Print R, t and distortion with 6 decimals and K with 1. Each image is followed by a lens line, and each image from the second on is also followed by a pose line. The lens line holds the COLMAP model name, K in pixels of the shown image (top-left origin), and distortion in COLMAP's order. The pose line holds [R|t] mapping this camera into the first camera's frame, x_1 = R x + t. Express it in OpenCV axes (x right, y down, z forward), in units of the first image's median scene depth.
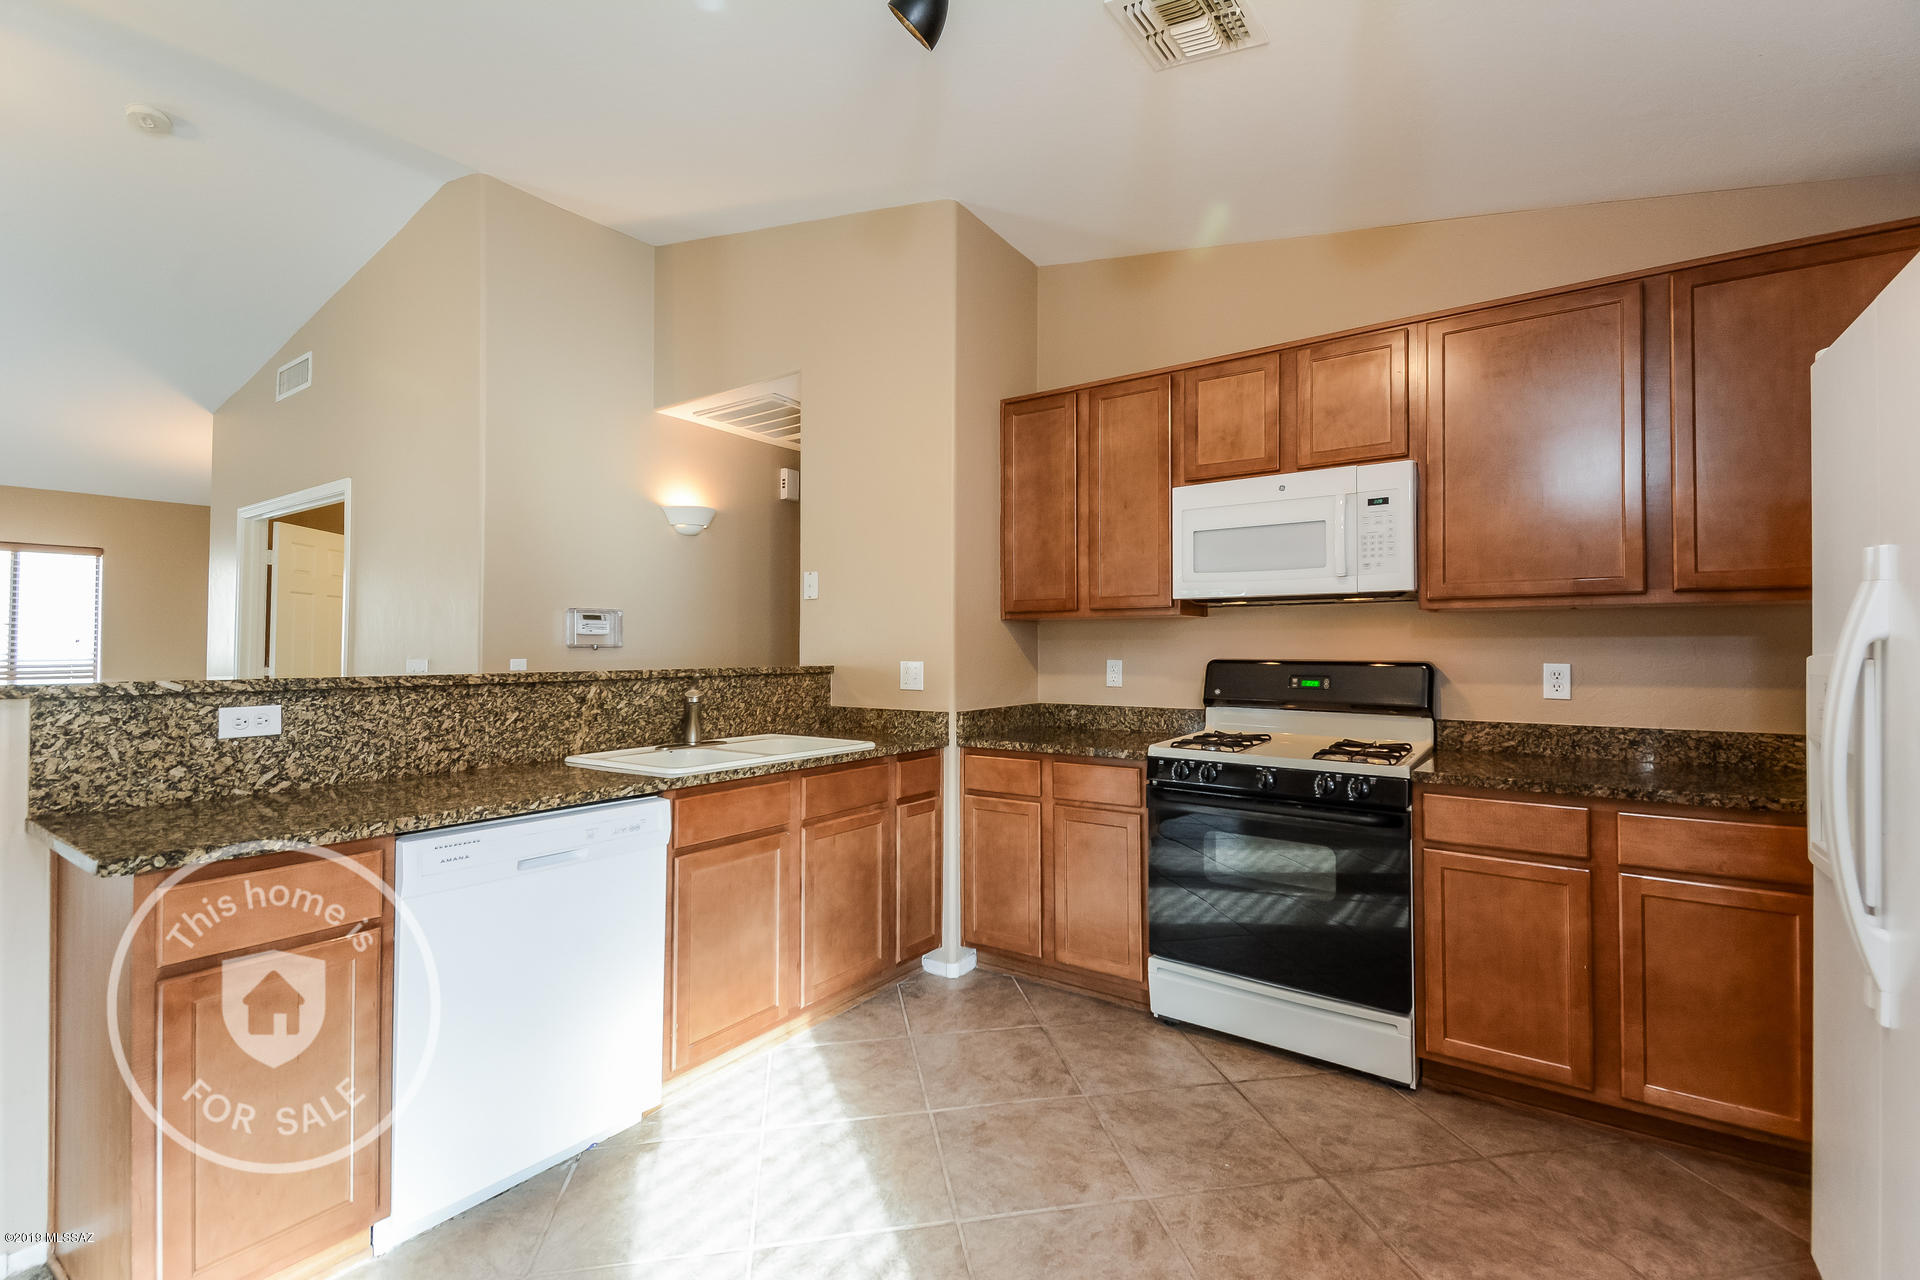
lens RADIAL K [[834.9, 0, 965.8], [0, 834.9, 625.3], [0, 0, 1]] dist [0.013461, -0.003288]
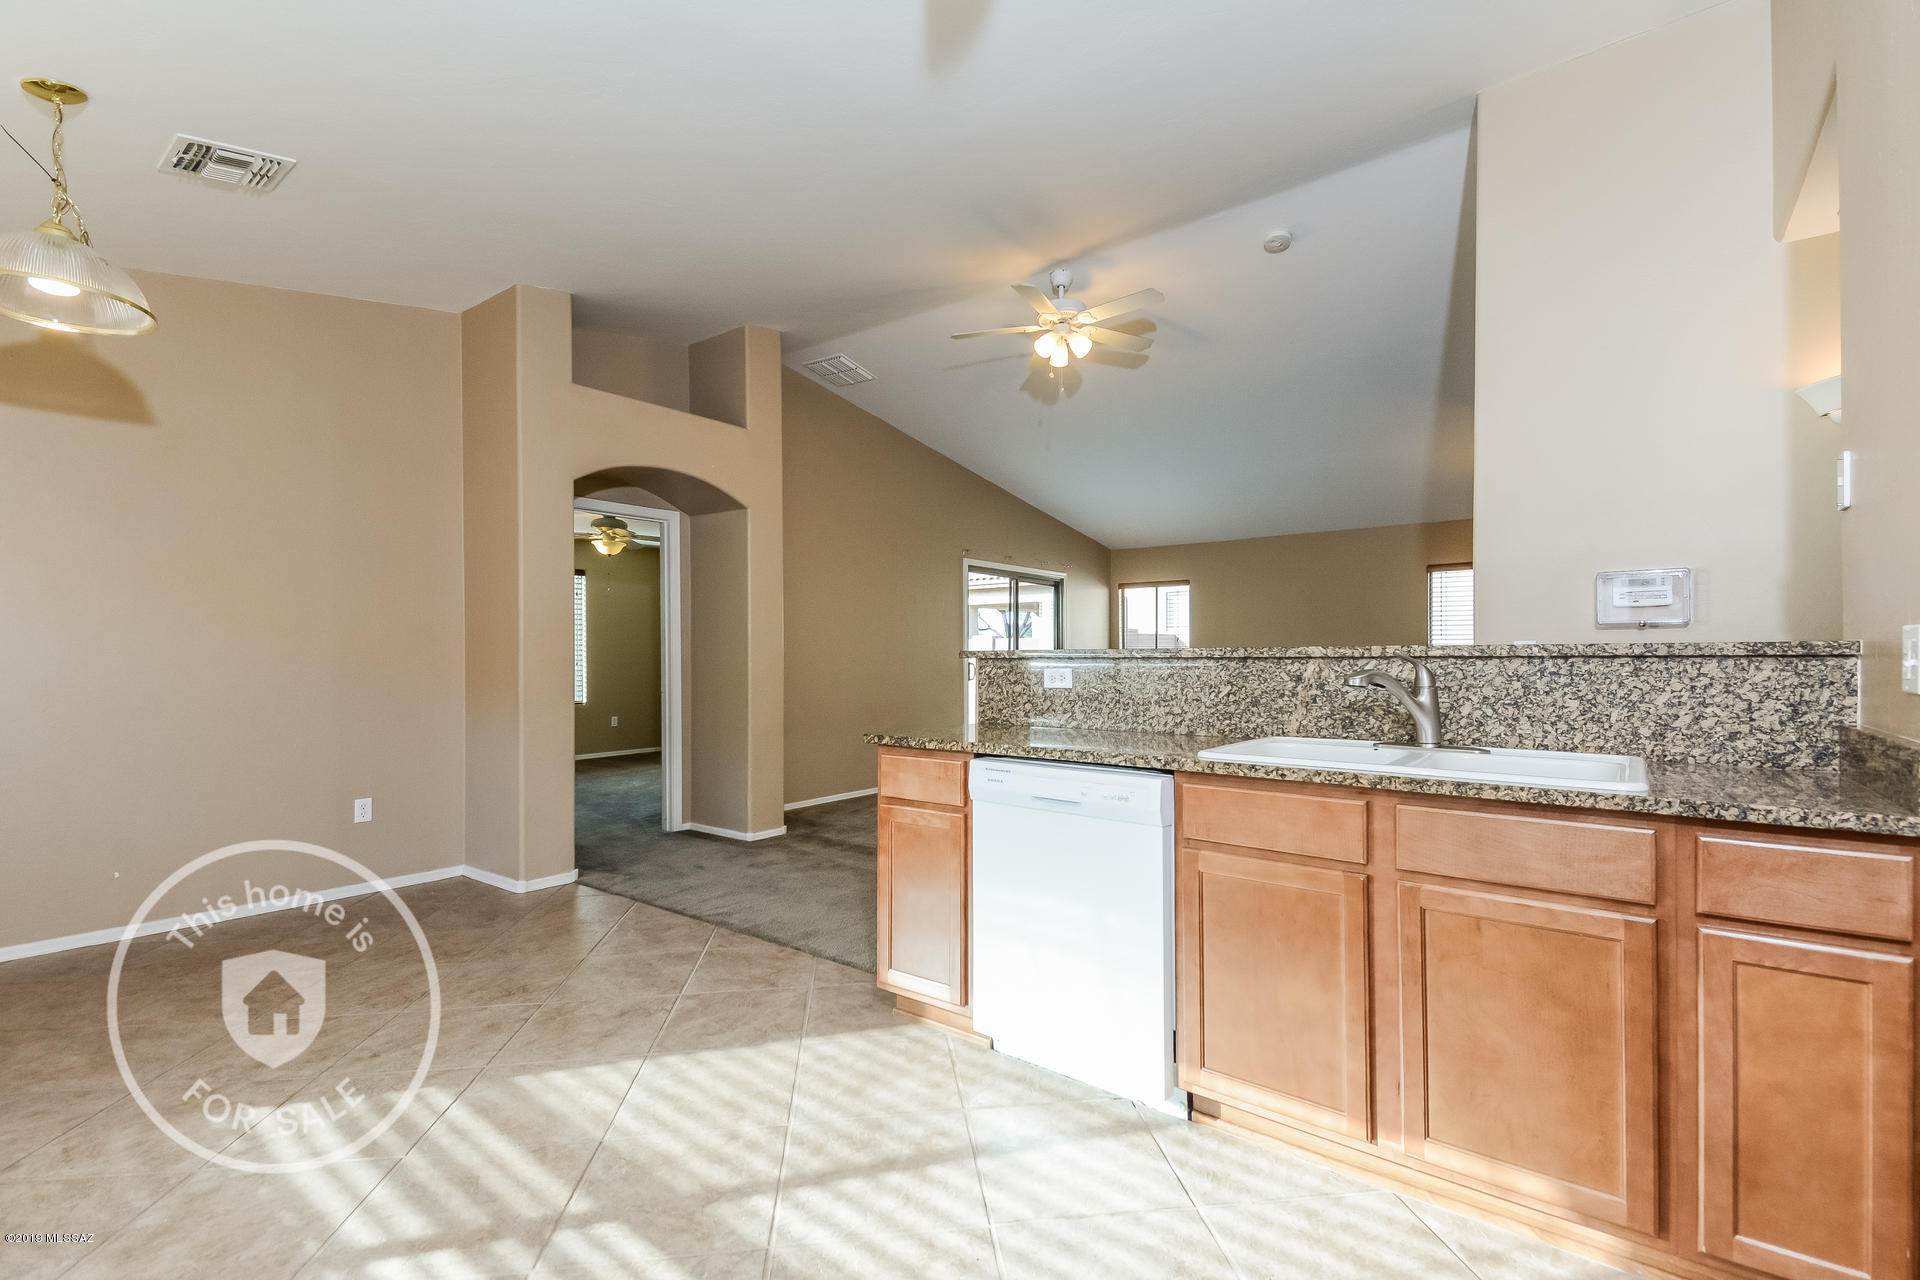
lens RADIAL K [[834.9, 0, 966.6], [0, 834.9, 648.2], [0, 0, 1]] dist [0.013461, -0.003288]
pose [[-0.068803, -0.009429, -0.997586, 0.515961], [0.035033, 0.999316, -0.011861, 0.057620], [0.997015, -0.035765, -0.068425, 0.747352]]
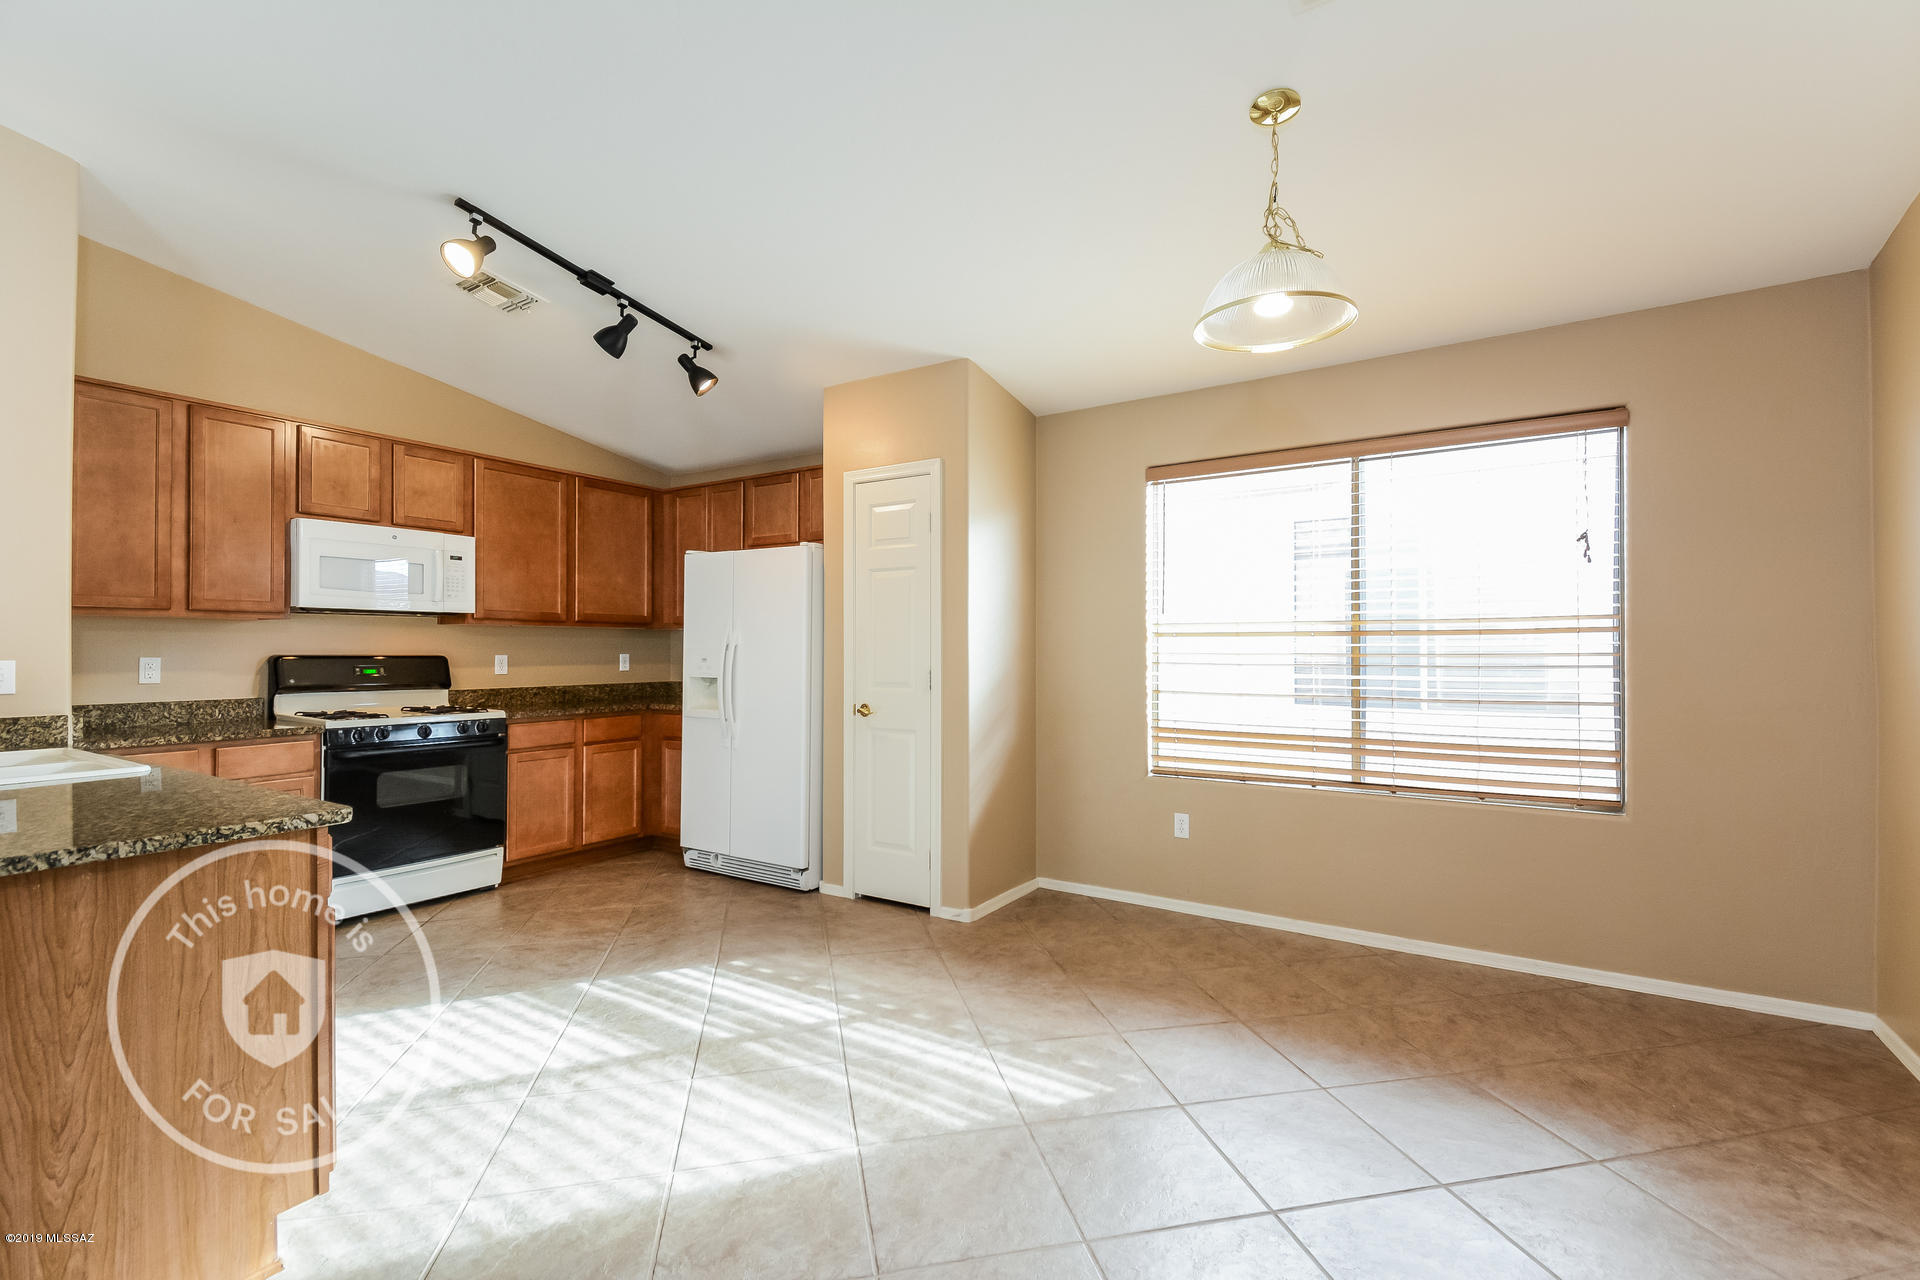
lens RADIAL K [[834.9, 0, 928.1], [0, 834.9, 651.4], [0, 0, 1]] dist [0.013461, -0.003288]
pose [[0.003265, -0.004724, 0.999984, -1.237946], [-0.031360, 0.999497, 0.004824, -0.001121], [-0.999503, -0.031375, 0.003115, 0.064904]]
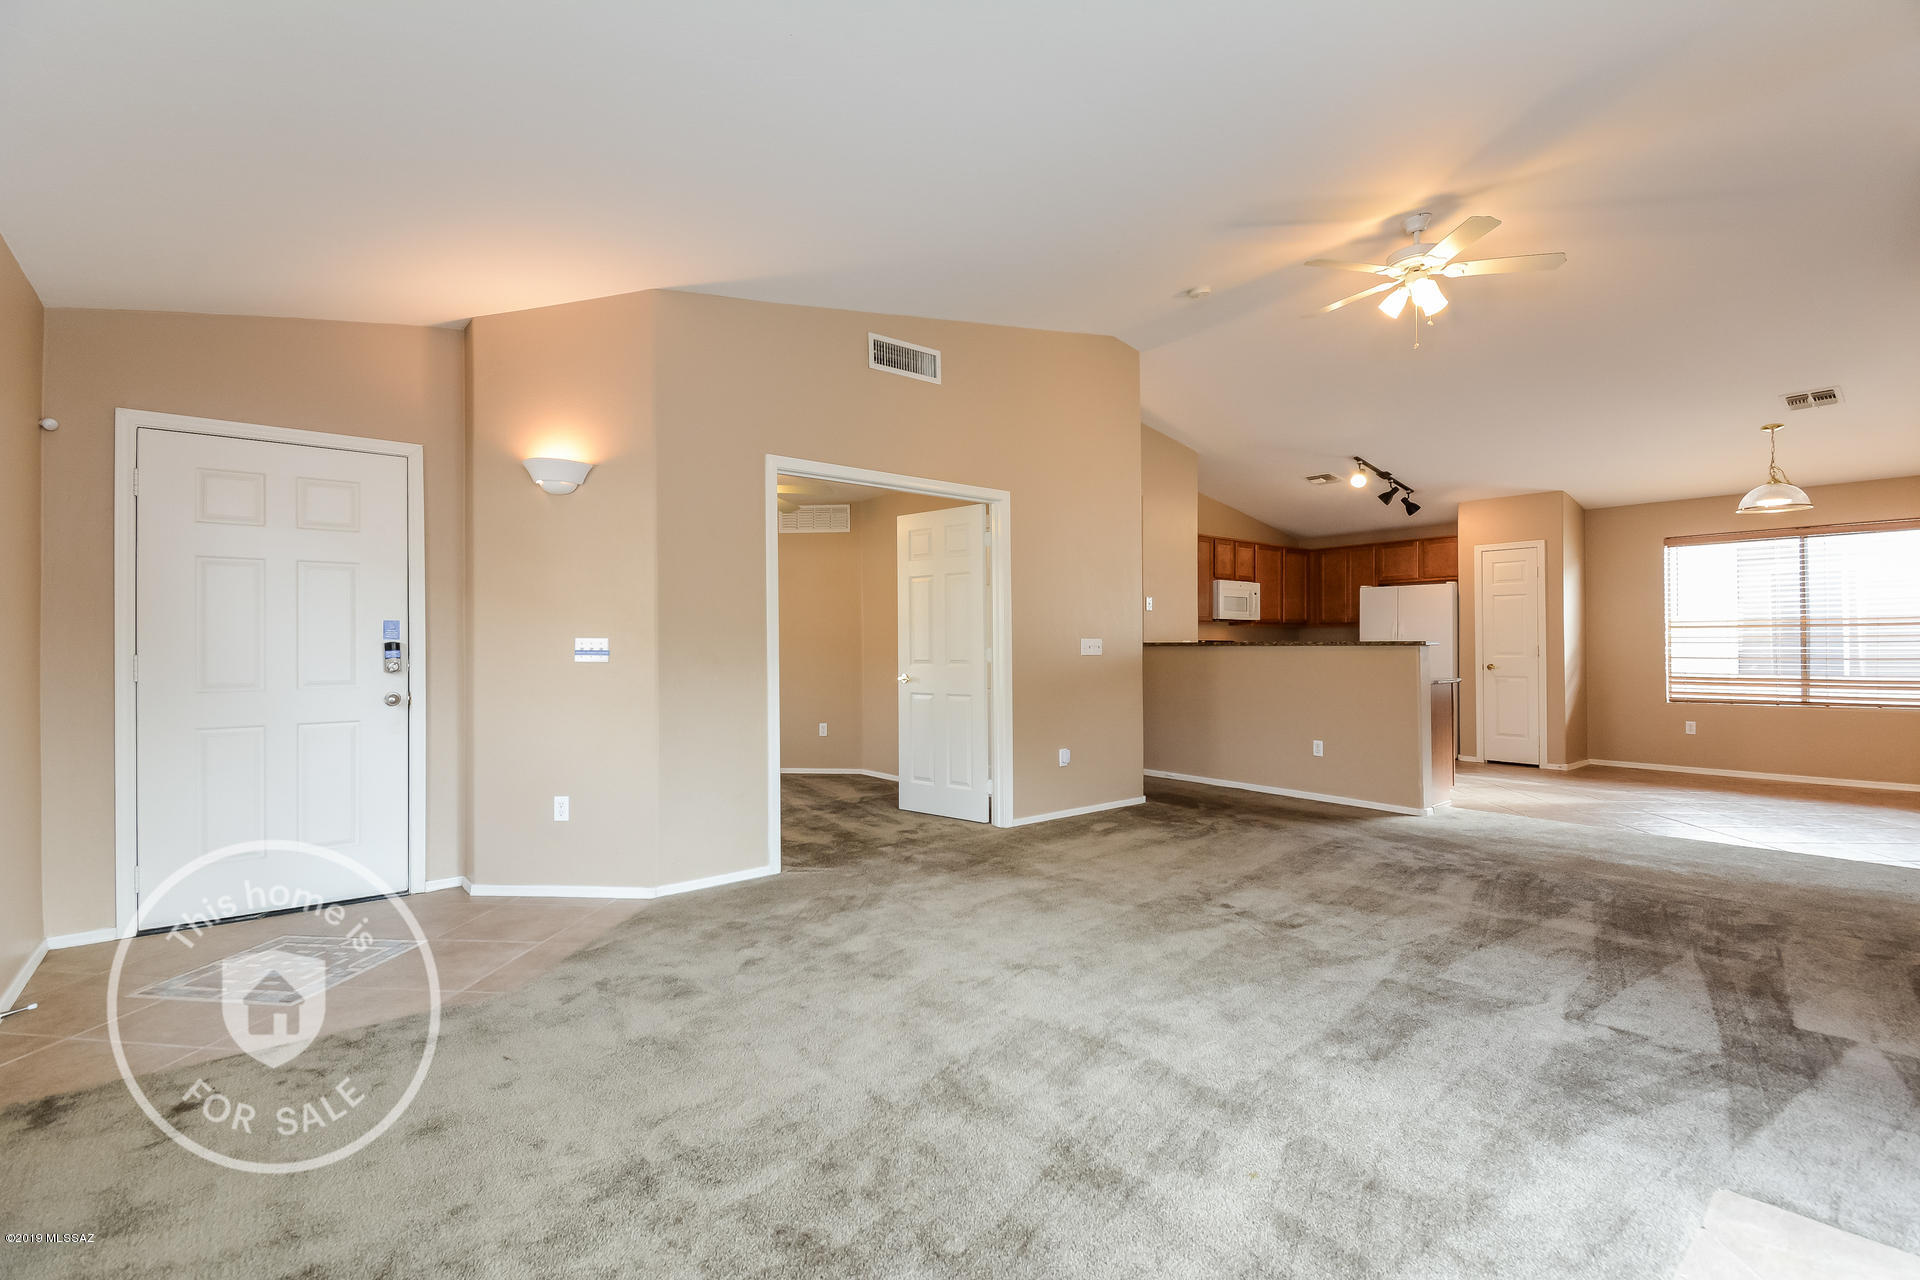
lens RADIAL K [[834.9, 0, 970.0], [0, 834.9, 644.2], [0, 0, 1]] dist [0.013461, -0.003288]
pose [[0.281367, -0.000992, 0.959600, -3.319474], [-0.025143, 0.999649, 0.008406, 0.061721], [-0.959271, -0.026492, 0.281243, 1.233153]]
